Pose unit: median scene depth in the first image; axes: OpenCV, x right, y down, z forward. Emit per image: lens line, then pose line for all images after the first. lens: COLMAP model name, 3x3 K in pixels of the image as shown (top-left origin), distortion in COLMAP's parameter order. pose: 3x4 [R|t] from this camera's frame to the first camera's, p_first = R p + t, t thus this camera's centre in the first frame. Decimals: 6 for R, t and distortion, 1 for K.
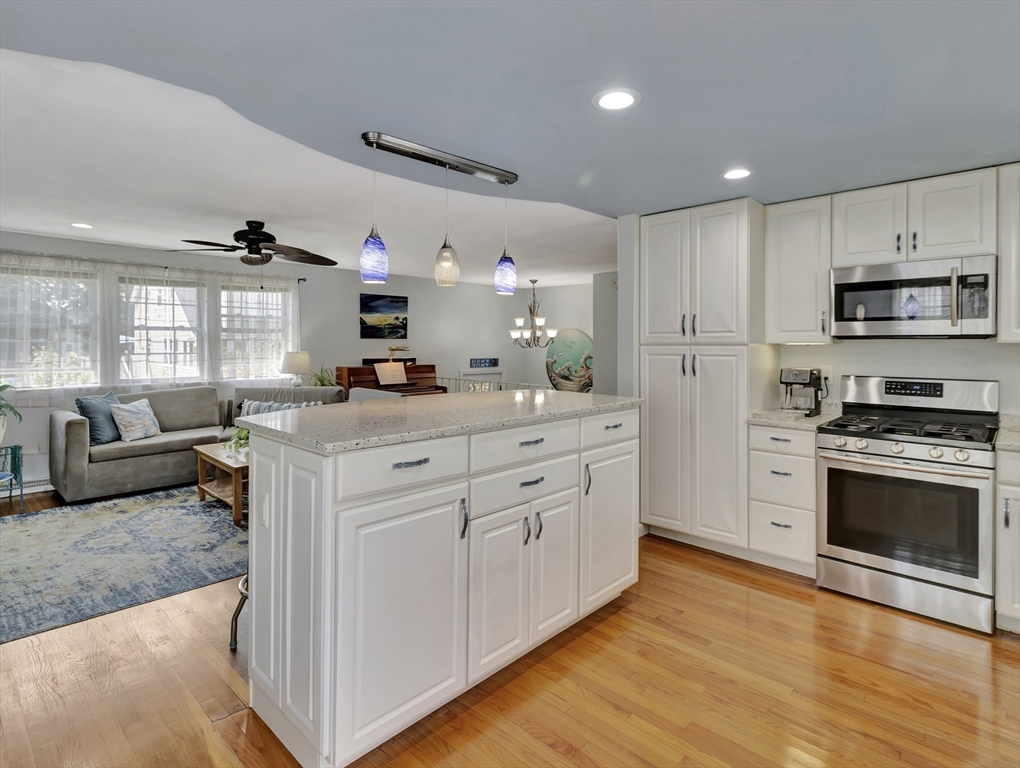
lens RADIAL K [[561.1, 0, 511.0], [0, 561.1, 330.6], [0, 0, 1]] dist [0.001395, 0.000038]
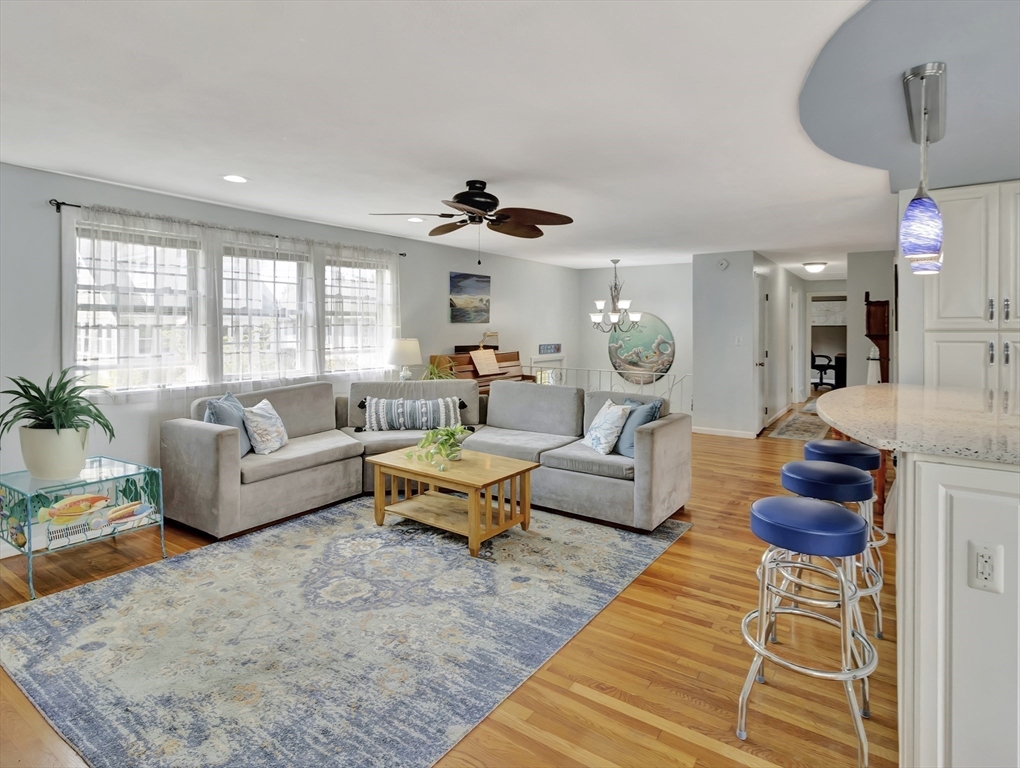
lens RADIAL K [[570.5, 0, 508.8], [0, 570.5, 317.2], [0, 0, 1]] dist [-0.000966, -0.000223]
pose [[0.987877, -0.000091, 0.155236, -0.401215], [-0.001042, 0.999973, 0.007215, -0.001958], [-0.155232, -0.007290, 0.987851, 0.130081]]
